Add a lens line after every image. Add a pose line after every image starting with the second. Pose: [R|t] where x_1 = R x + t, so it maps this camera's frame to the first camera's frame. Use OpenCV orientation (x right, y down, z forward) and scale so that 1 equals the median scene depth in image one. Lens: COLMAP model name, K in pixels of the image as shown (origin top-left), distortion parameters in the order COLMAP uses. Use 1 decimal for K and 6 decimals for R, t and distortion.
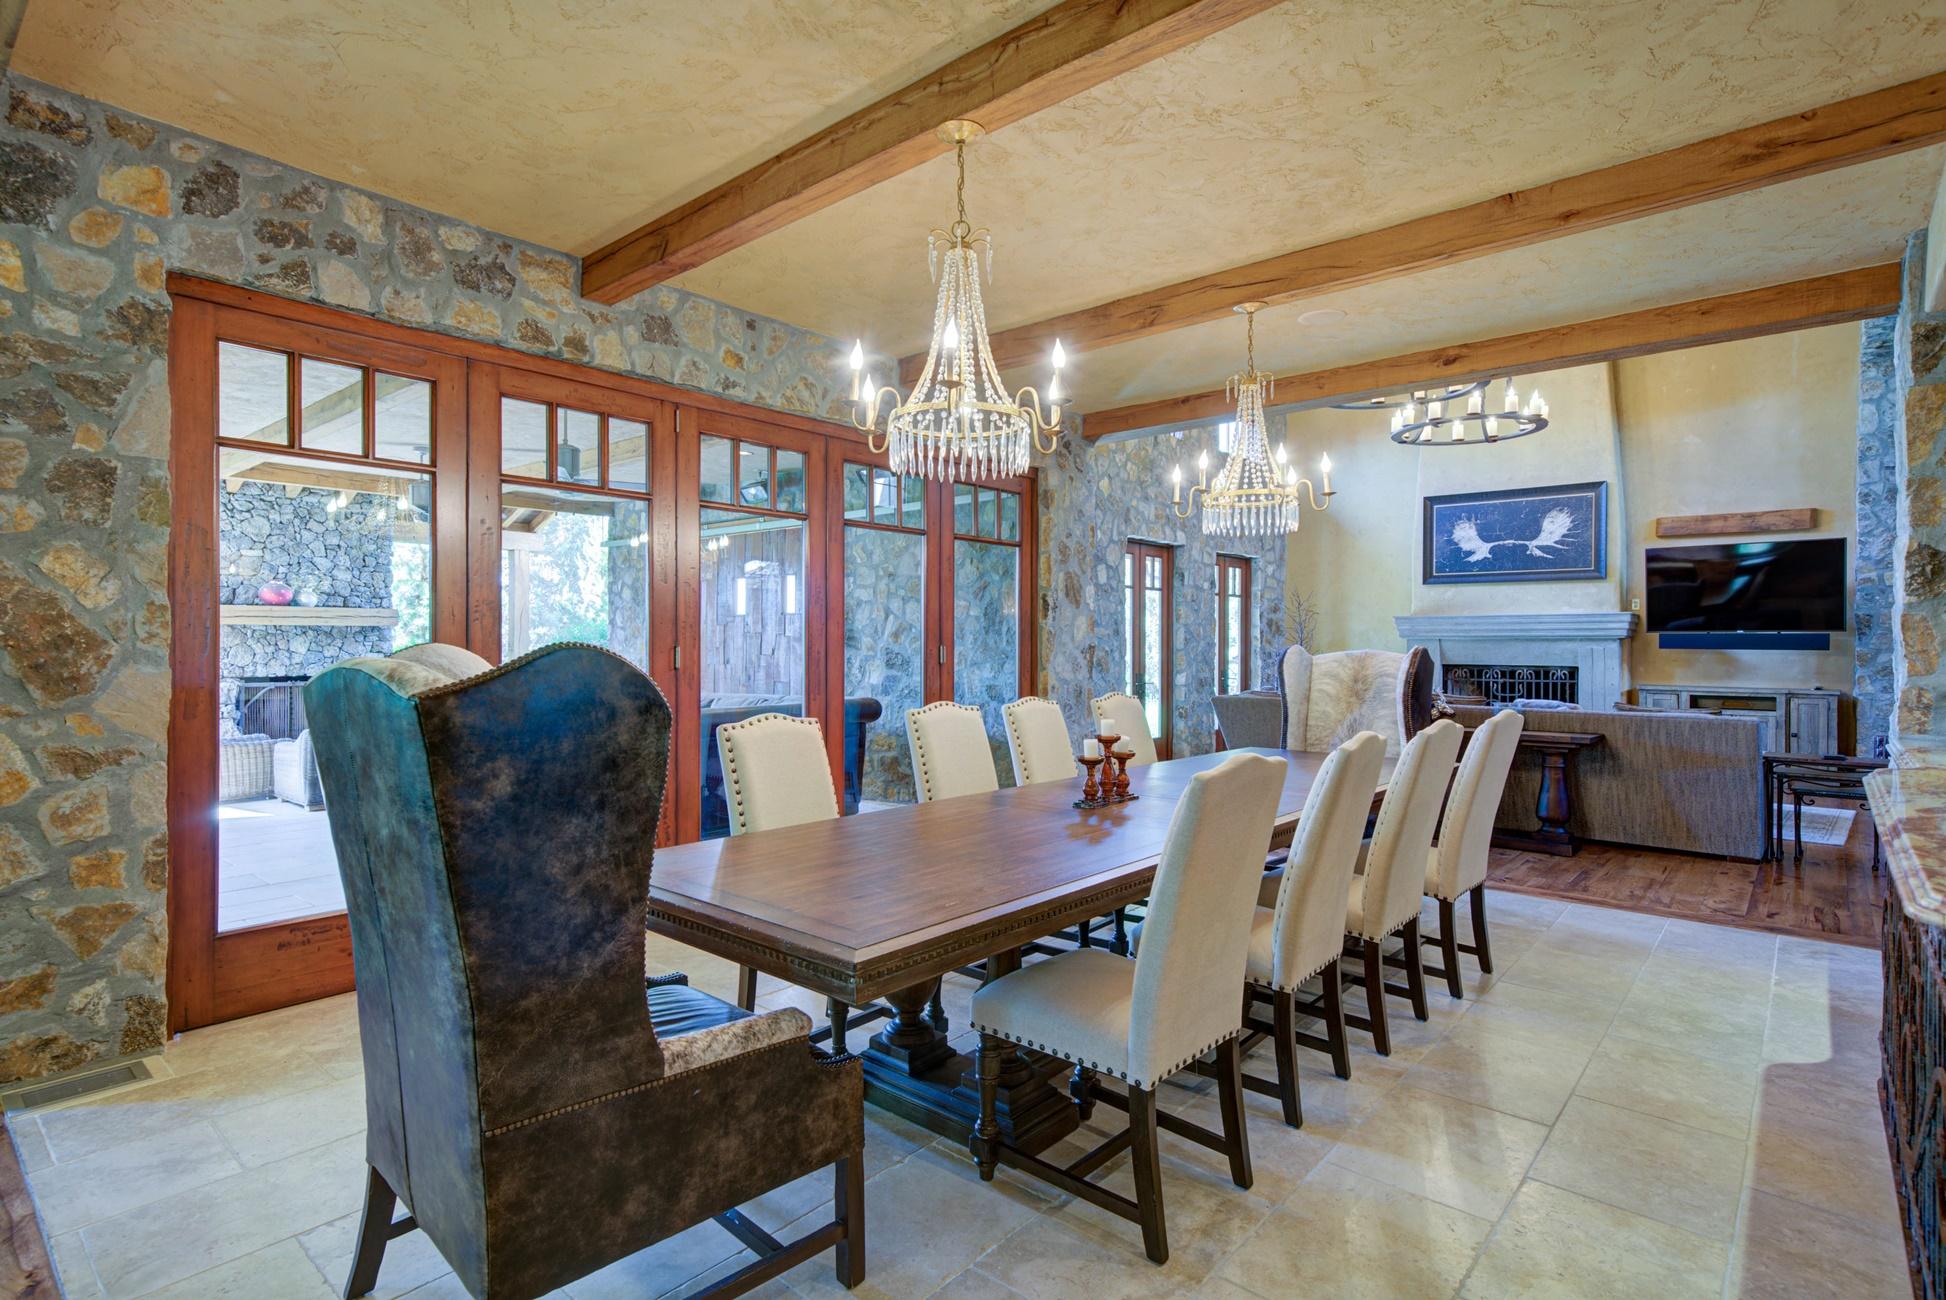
lens RADIAL K [[967.5, 0, 971.4], [0, 967.5, 645.6], [0, 0, 1]] dist [0.013702, 0.002928]
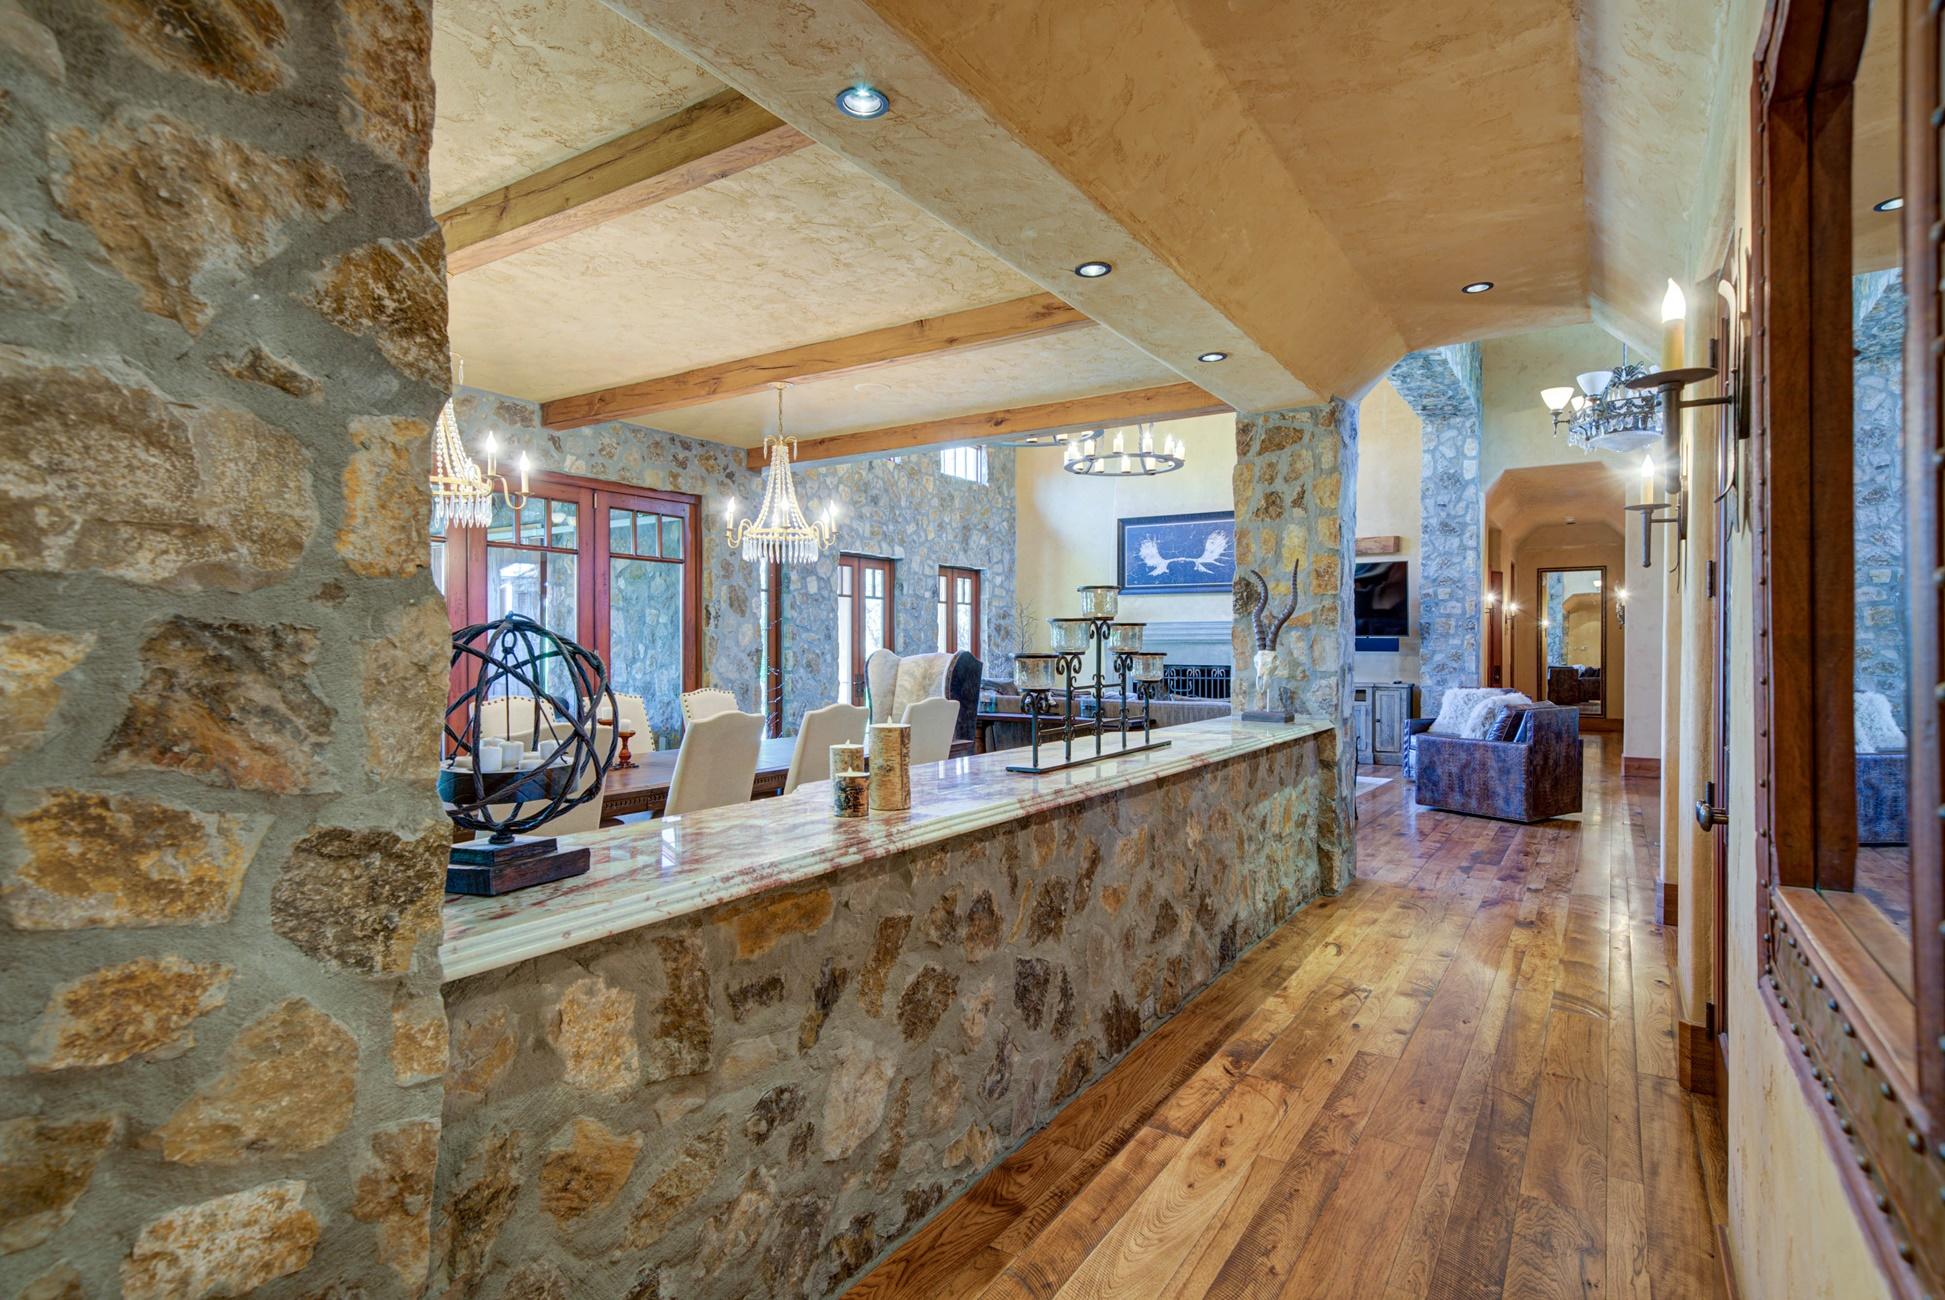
lens RADIAL K [[973.6, 0, 973.2], [0, 973.6, 649.0], [0, 0, 1]] dist [0.008671, -0.000043]
pose [[0.990294, -0.002105, 0.138976, 0.153330], [0.001961, 0.999997, 0.001171, -0.000761], [-0.138978, -0.000887, 0.990295, -0.130328]]
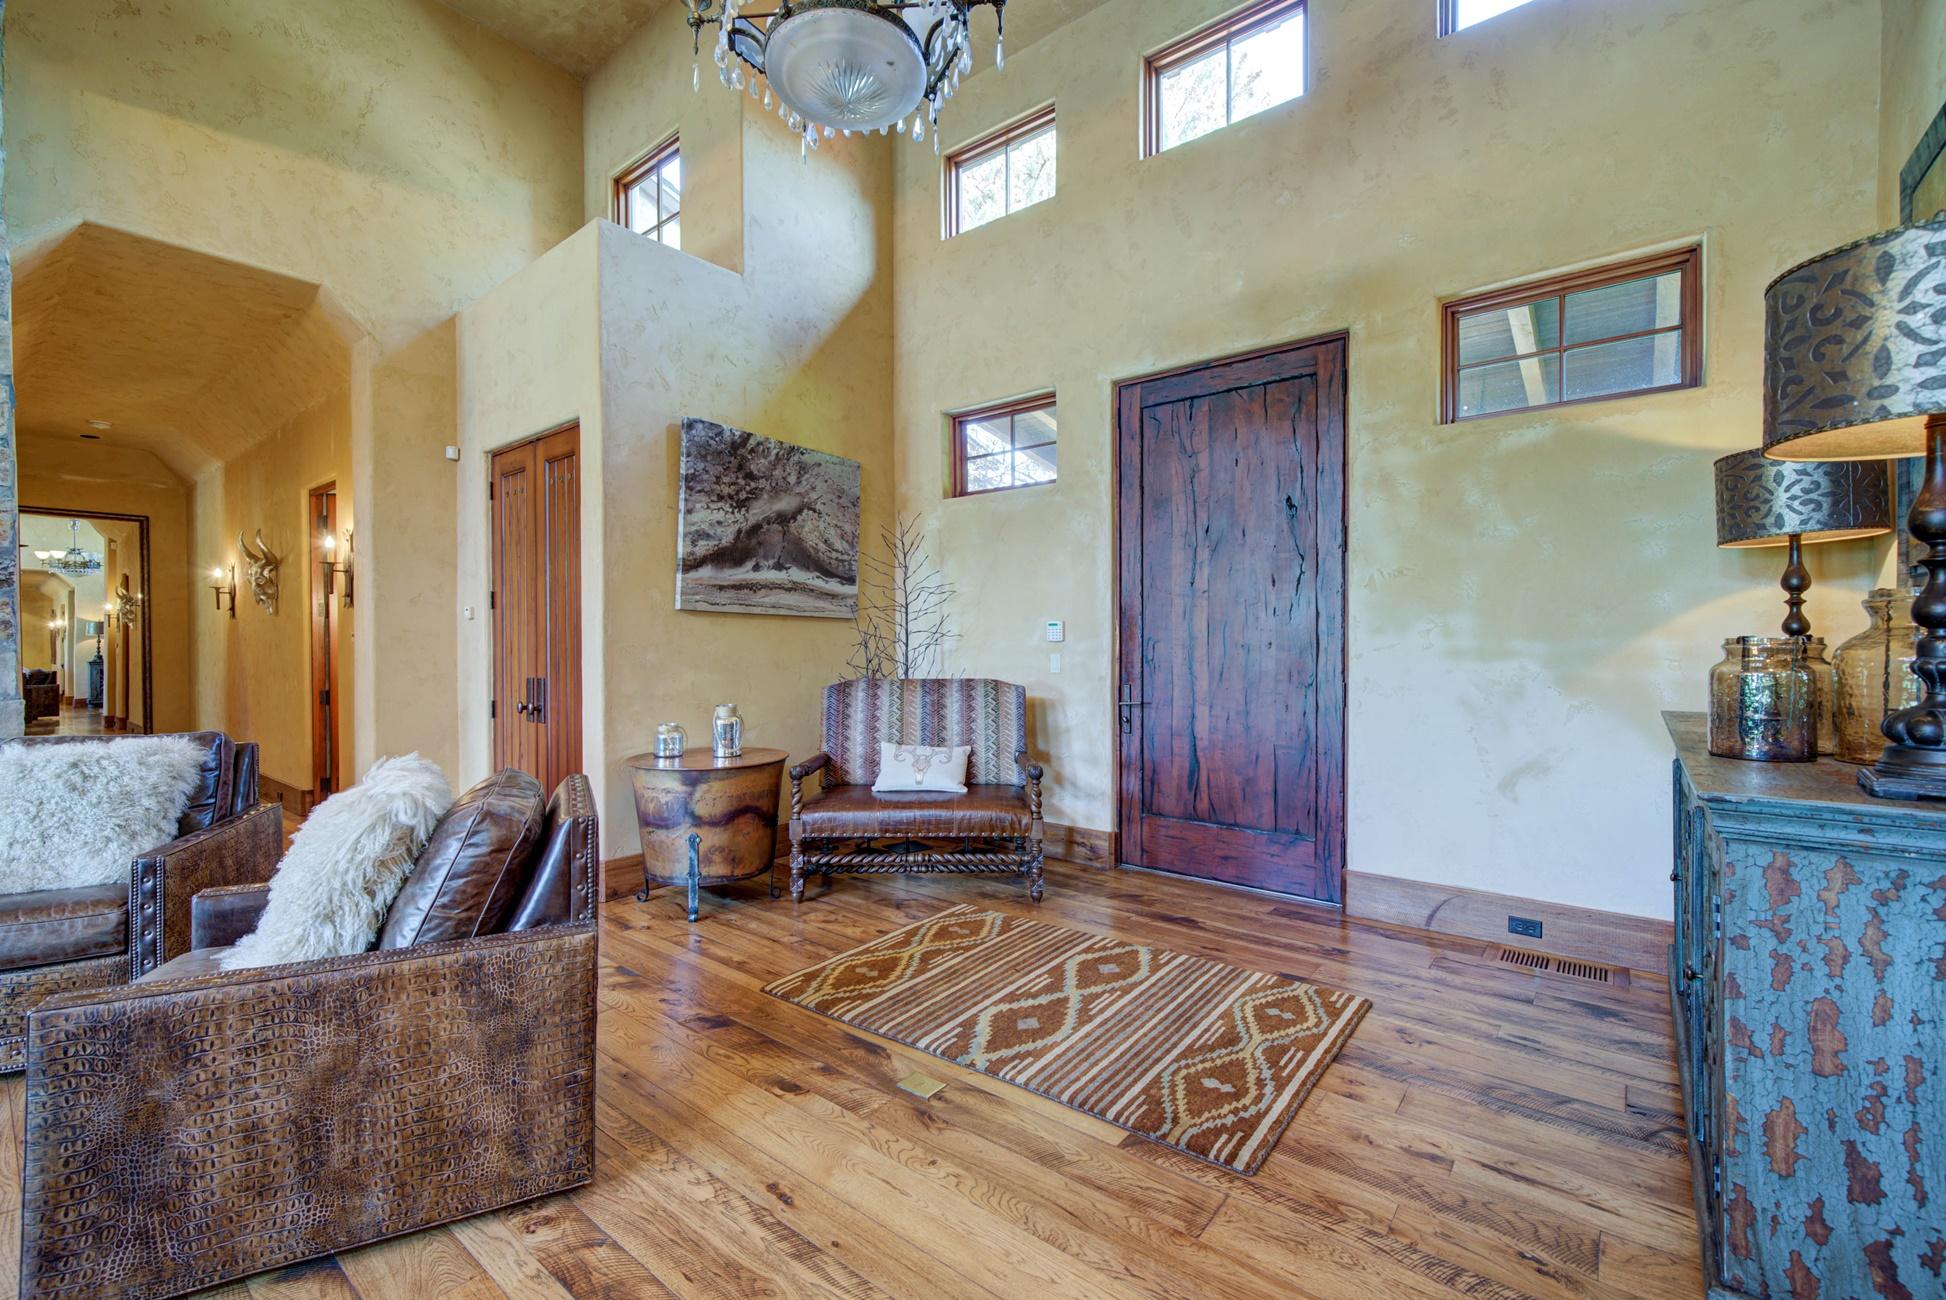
lens RADIAL K [[847.3, 0, 970.2], [0, 847.3, 638.2], [0, 0, 1]] dist [0.014263, 0.000522]
pose [[-0.026331, 0.001465, 0.999652, 0.471503], [0.008571, 0.999963, -0.001240, 0.004793], [-0.999617, 0.008535, -0.026342, 0.463368]]
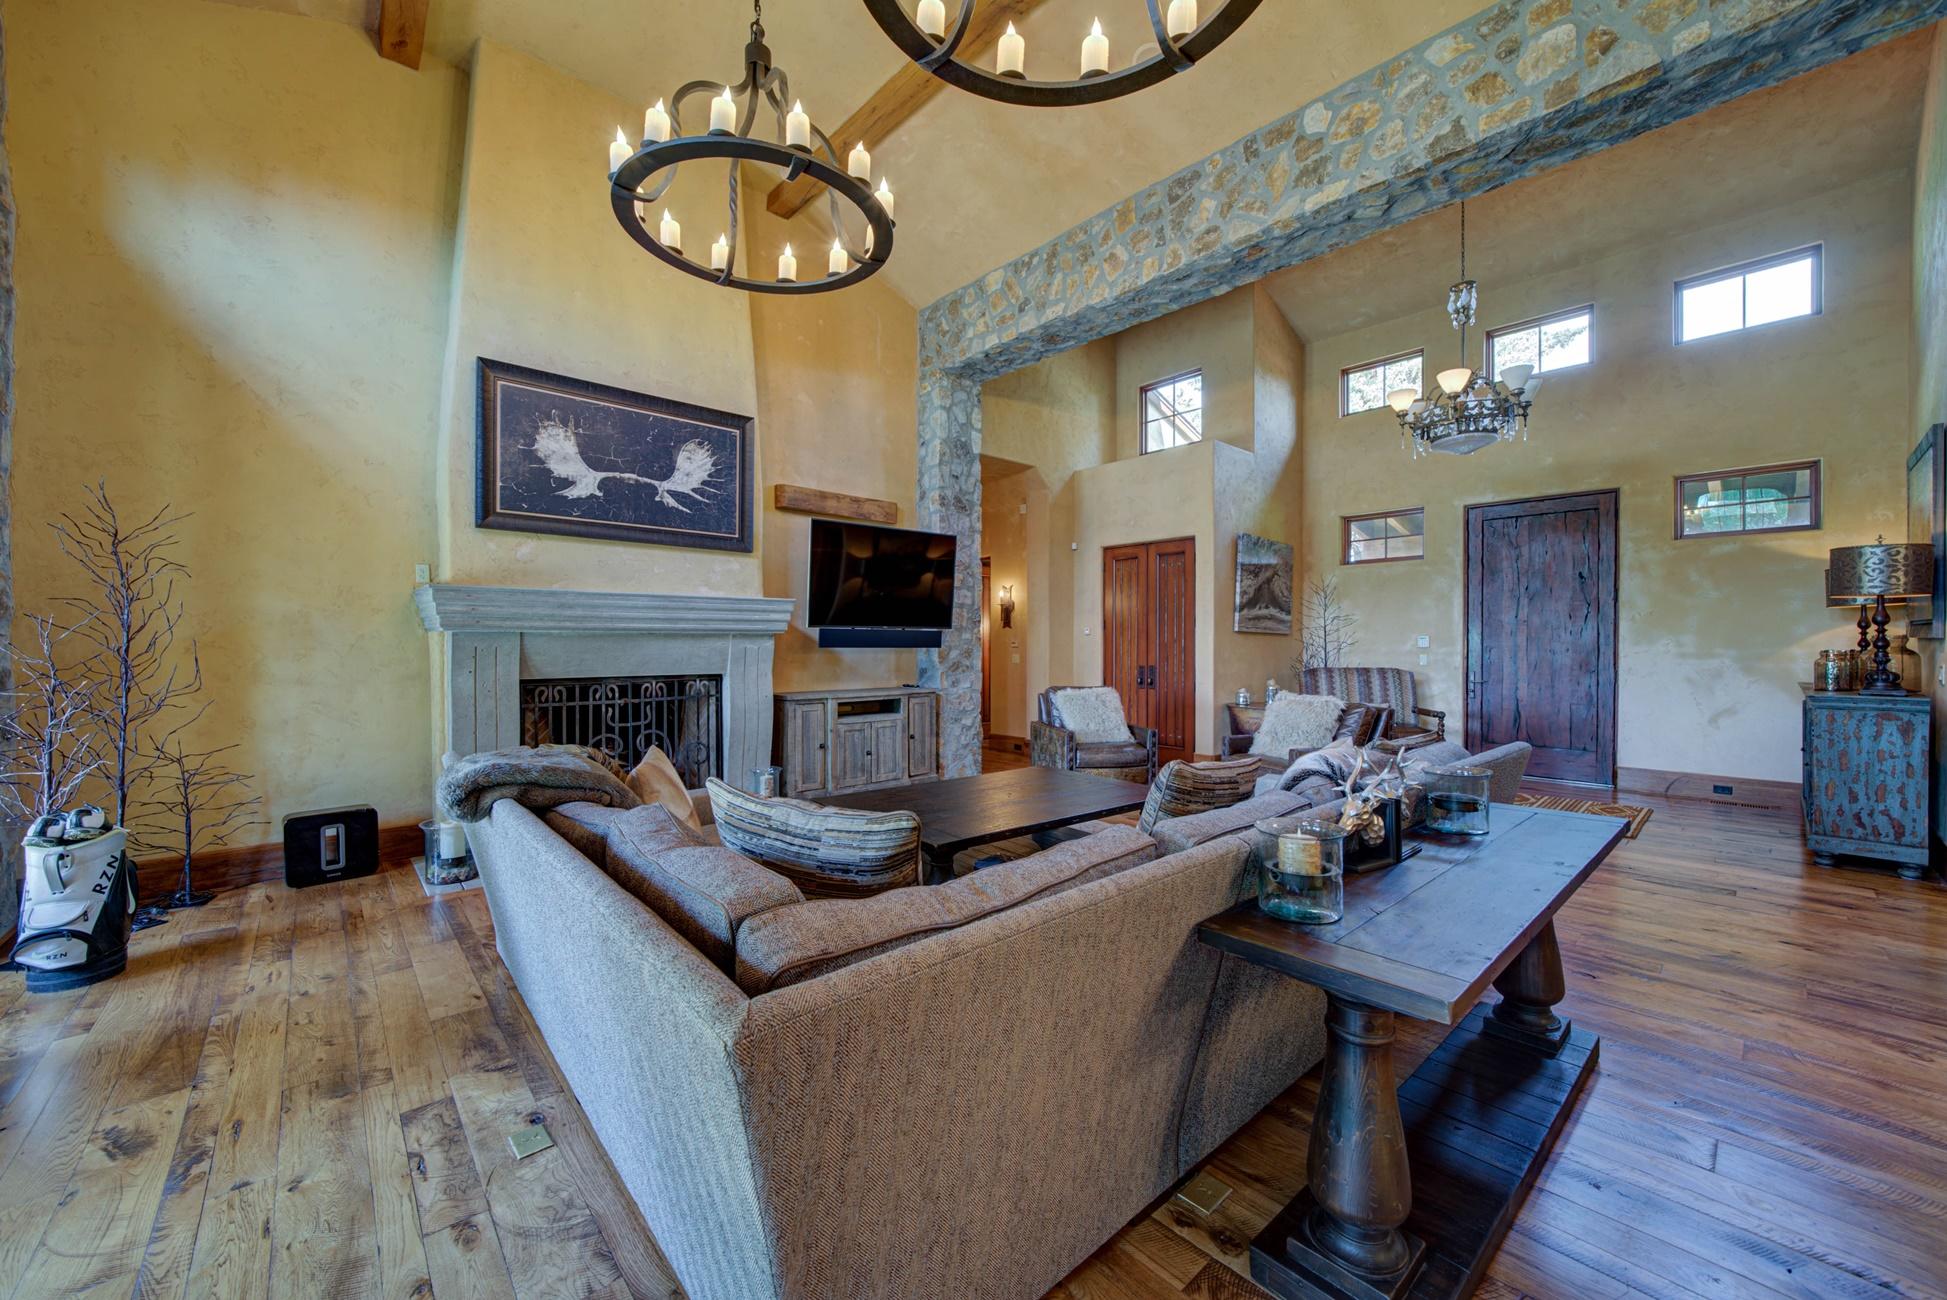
lens RADIAL K [[743.8, 0, 986.3], [0, 743.8, 655.4], [0, 0, 1]] dist [-0.003670, -0.000305]
pose [[0.121863, -0.018647, 0.992372, 0.119068], [0.003794, 0.999825, 0.018321, -0.000974], [-0.992540, 0.001532, 0.121912, 0.767930]]
